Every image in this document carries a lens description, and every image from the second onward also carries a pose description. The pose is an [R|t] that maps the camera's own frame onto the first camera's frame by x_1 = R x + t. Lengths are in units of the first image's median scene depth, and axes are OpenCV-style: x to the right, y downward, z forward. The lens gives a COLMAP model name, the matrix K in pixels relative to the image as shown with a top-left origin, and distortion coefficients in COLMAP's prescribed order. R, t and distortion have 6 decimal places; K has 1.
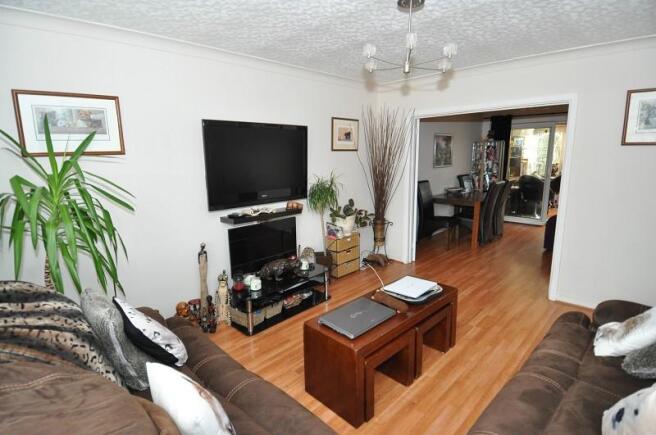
lens RADIAL K [[338.0, 0, 324.9], [0, 338.0, 216.0], [0, 0, 1]] dist [0.004877, -0.000222]
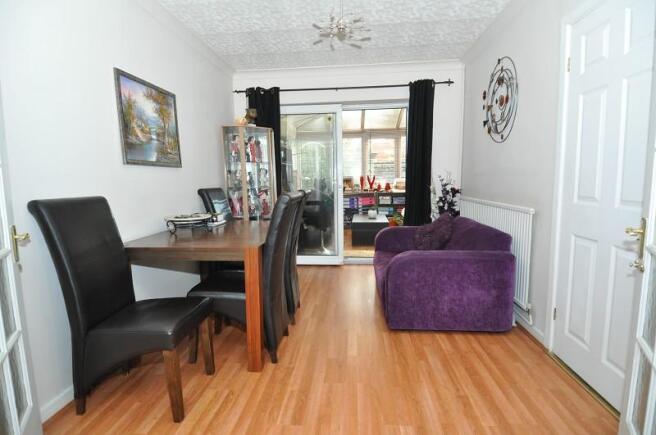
lens RADIAL K [[338.0, 0, 324.9], [0, 338.0, 216.0], [0, 0, 1]] dist [0.004877, -0.000222]
pose [[0.770637, -0.069551, 0.633467, 0.232149], [0.129910, 0.990299, -0.049312, -0.036858], [-0.623892, 0.120295, 0.772196, 0.540649]]
